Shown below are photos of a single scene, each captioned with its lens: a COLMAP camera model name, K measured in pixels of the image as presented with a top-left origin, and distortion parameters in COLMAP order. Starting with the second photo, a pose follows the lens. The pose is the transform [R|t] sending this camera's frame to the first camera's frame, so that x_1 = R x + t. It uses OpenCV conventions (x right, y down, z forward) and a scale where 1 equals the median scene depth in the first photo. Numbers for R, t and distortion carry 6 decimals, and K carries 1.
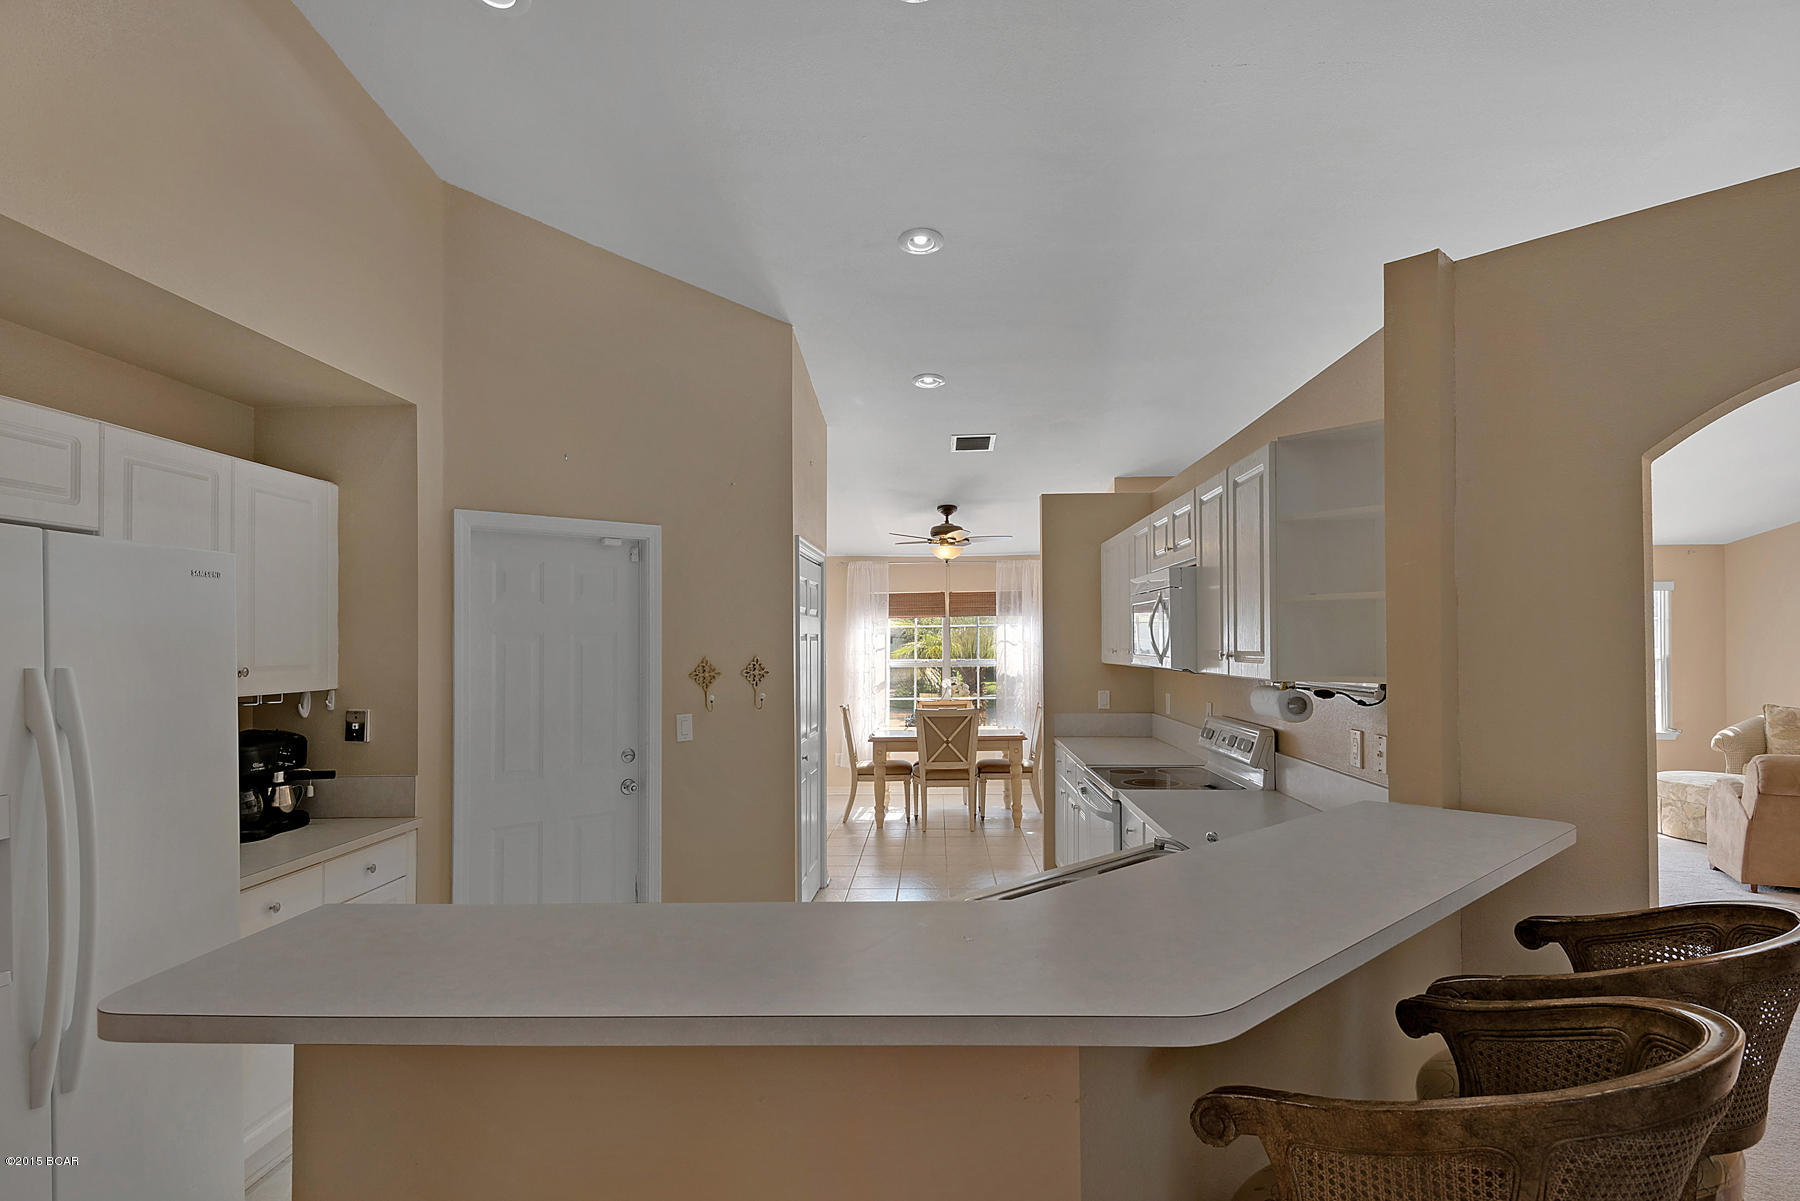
lens RADIAL K [[913.6, 0, 914.3], [0, 913.6, 622.7], [0, 0, 1]] dist [0.000778, -0.000929]
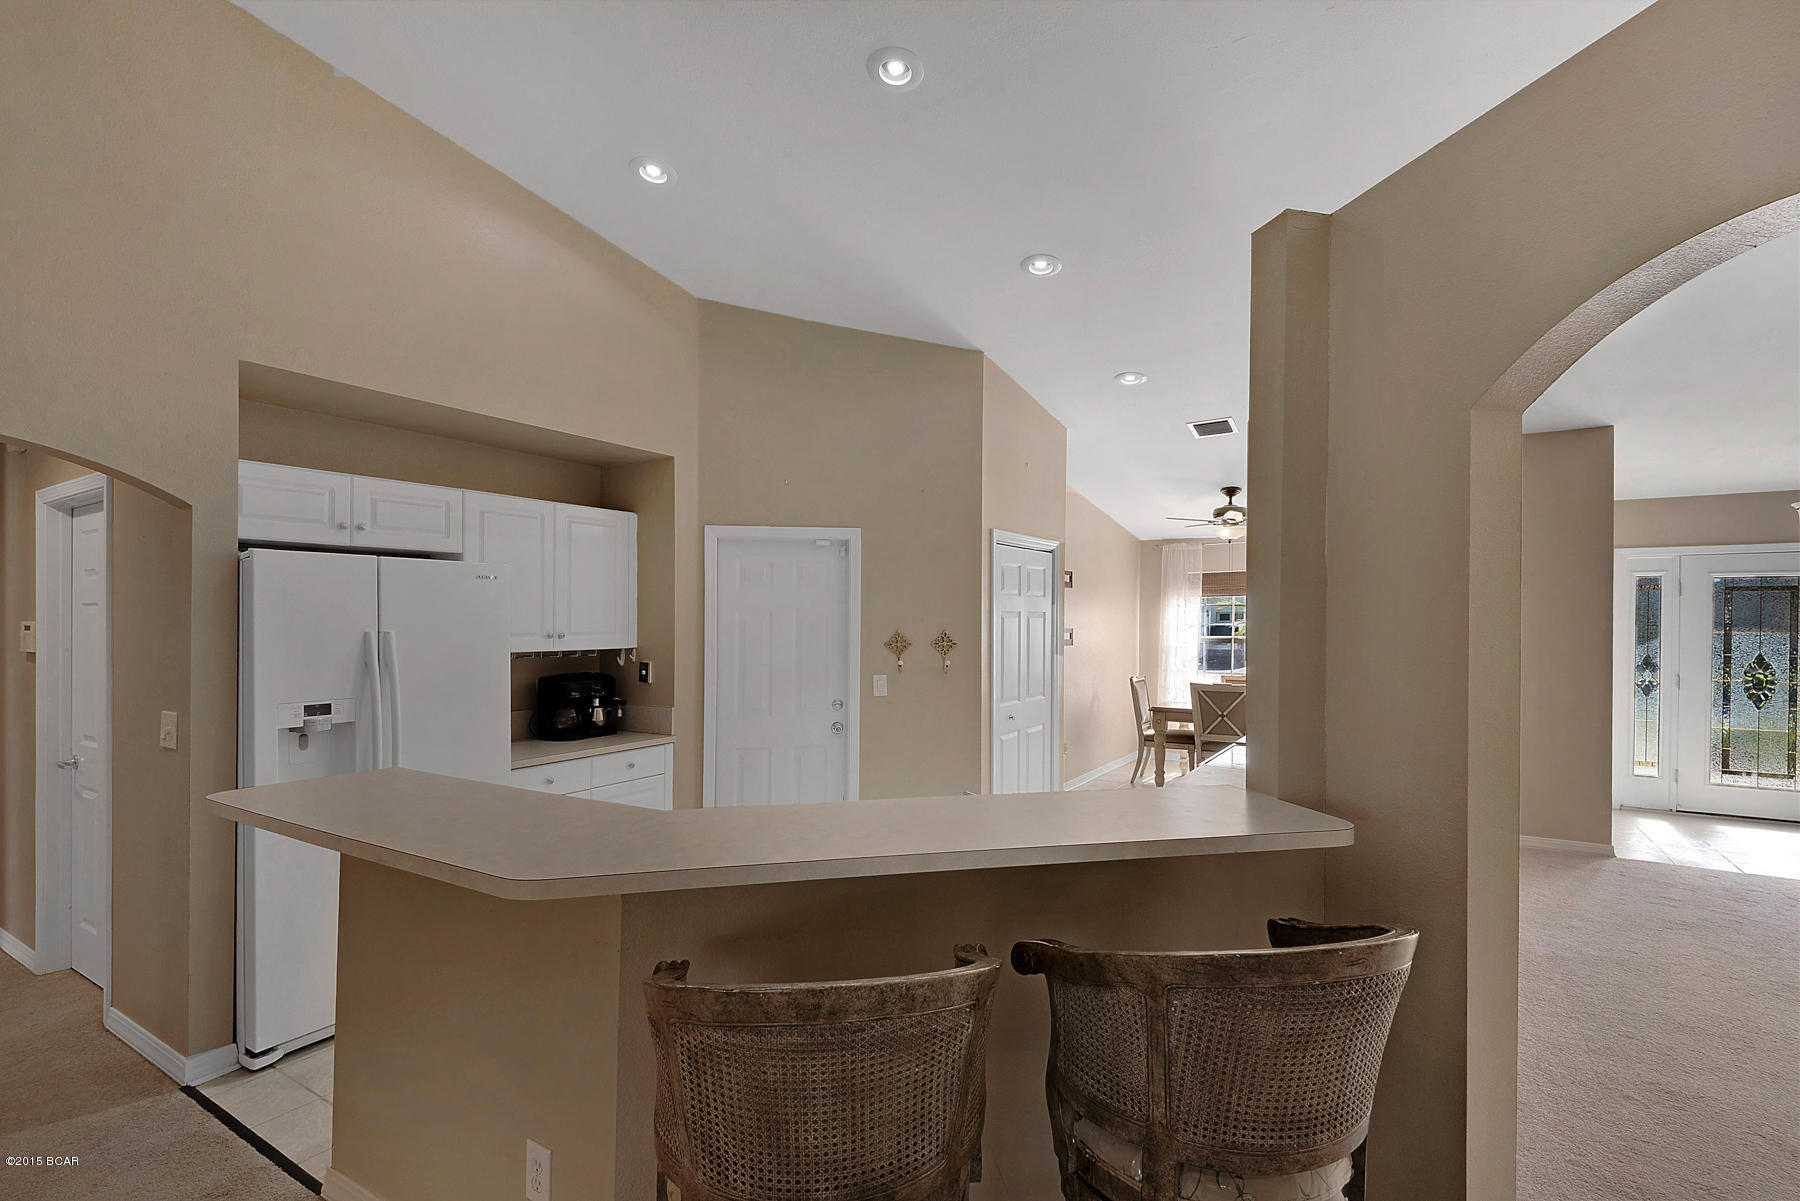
lens RADIAL K [[819.7, 0, 924.5], [0, 819.7, 620.8], [0, 0, 1]] dist [0.017149, -0.003545]
pose [[0.865694, 0.009593, -0.500482, 0.298454], [0.003589, 0.999672, 0.025371, -0.003687], [0.500561, -0.023760, 0.865375, 0.032304]]
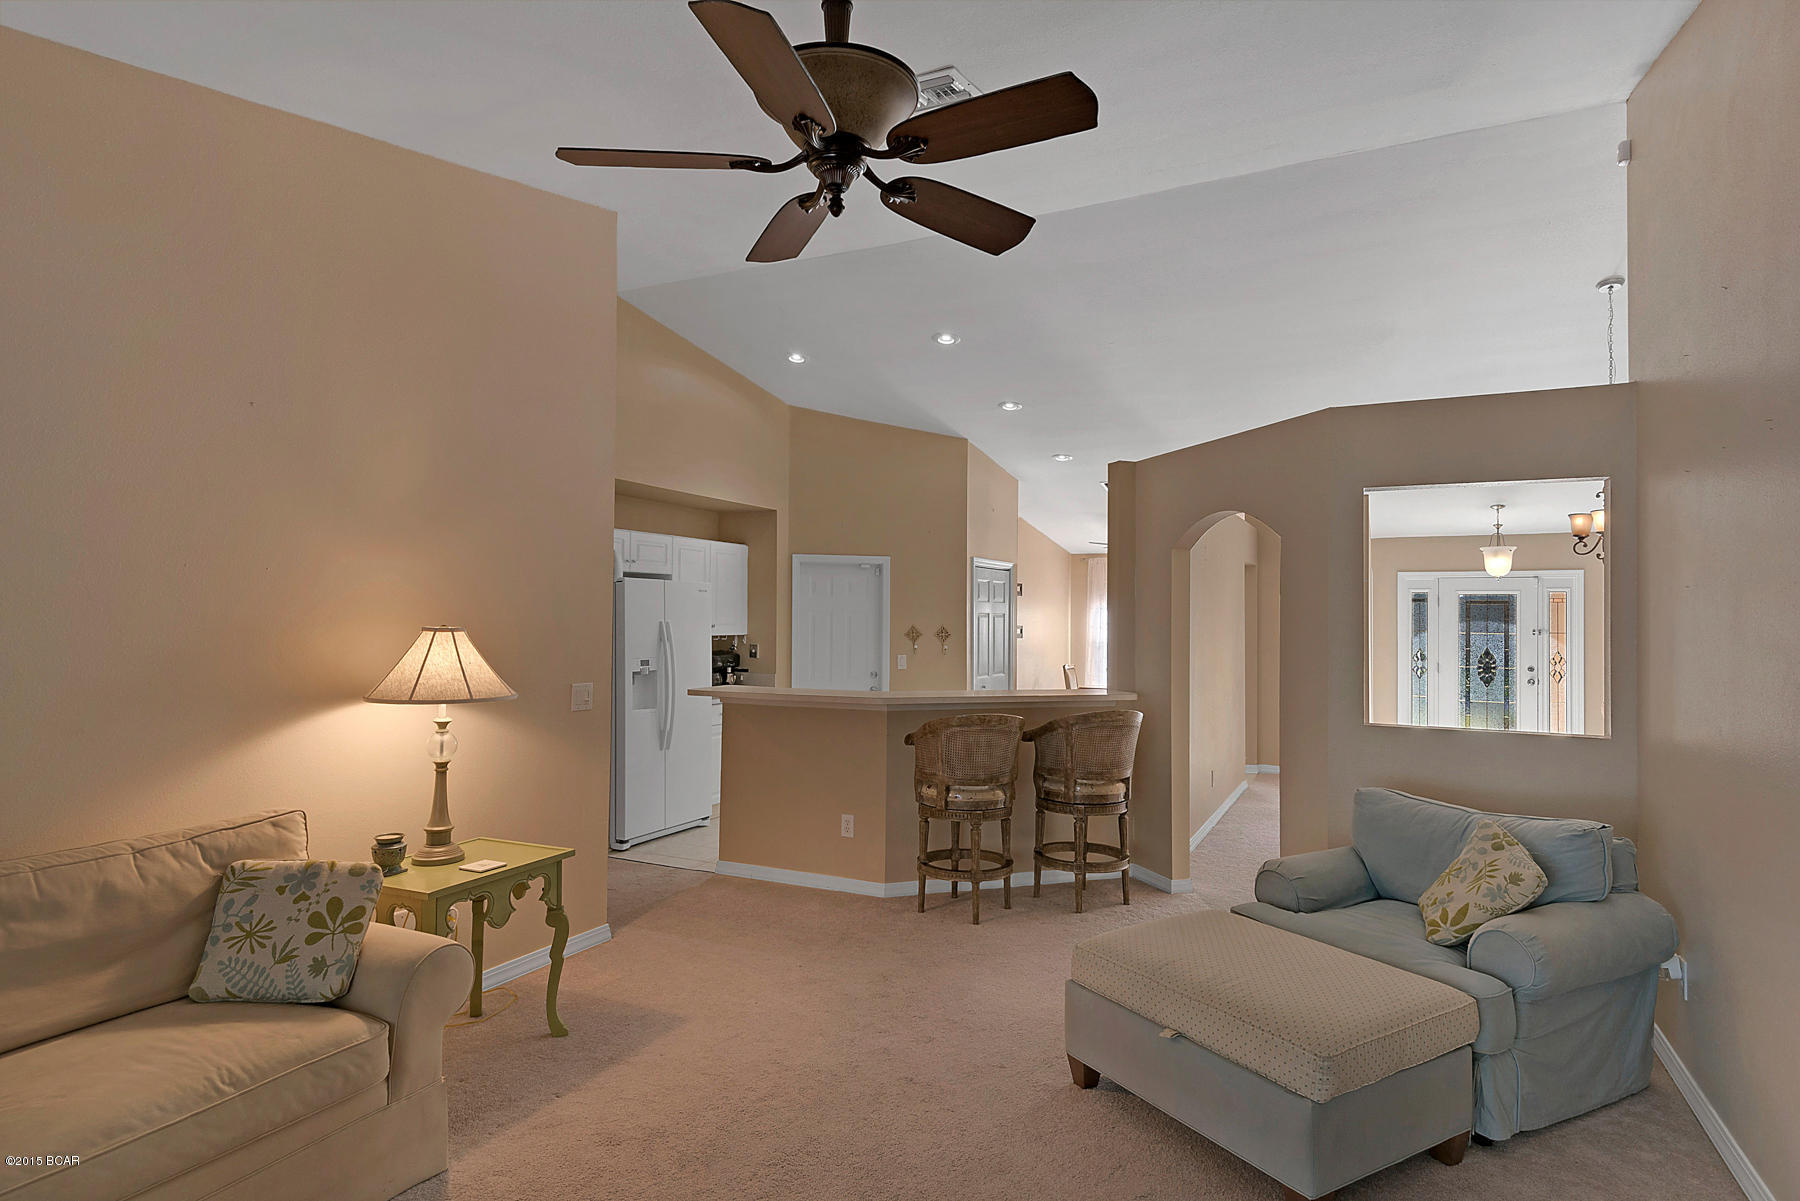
lens RADIAL K [[954.3, 0, 898.8], [0, 954.3, 606.9], [0, 0, 1]] dist [0.021480, 0.000586]
pose [[0.904252, 0.014333, -0.426758, 0.475575], [-0.009748, 0.999869, 0.012924, -0.020485], [0.426887, -0.007527, 0.904274, -0.649932]]
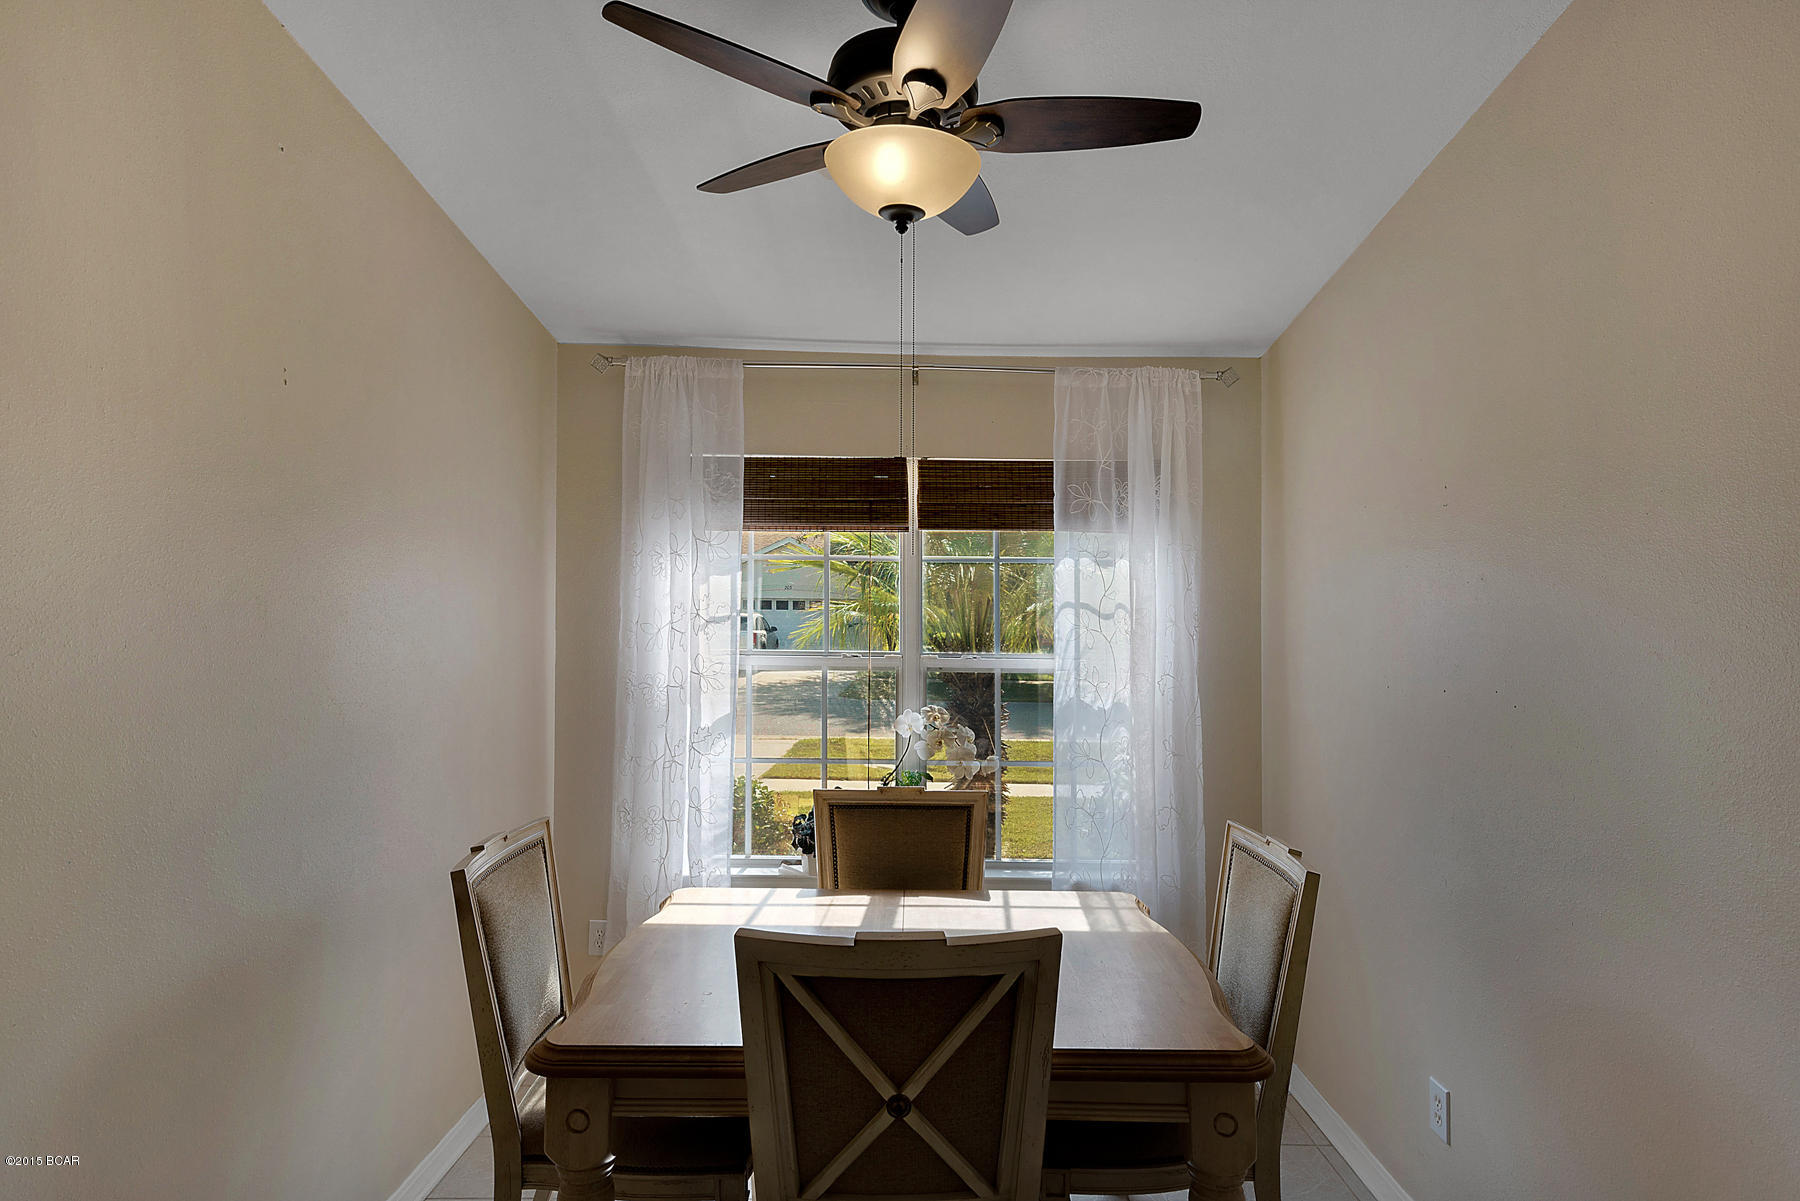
lens RADIAL K [[954.3, 0, 899.1], [0, 954.3, 617.3], [0, 0, 1]] dist [0.021480, 0.000586]
pose [[0.999805, 0.016060, 0.011451, 0.048011], [-0.016436, 0.999303, 0.033509, 0.025537], [-0.010904, -0.033690, 0.999373, 1.123064]]
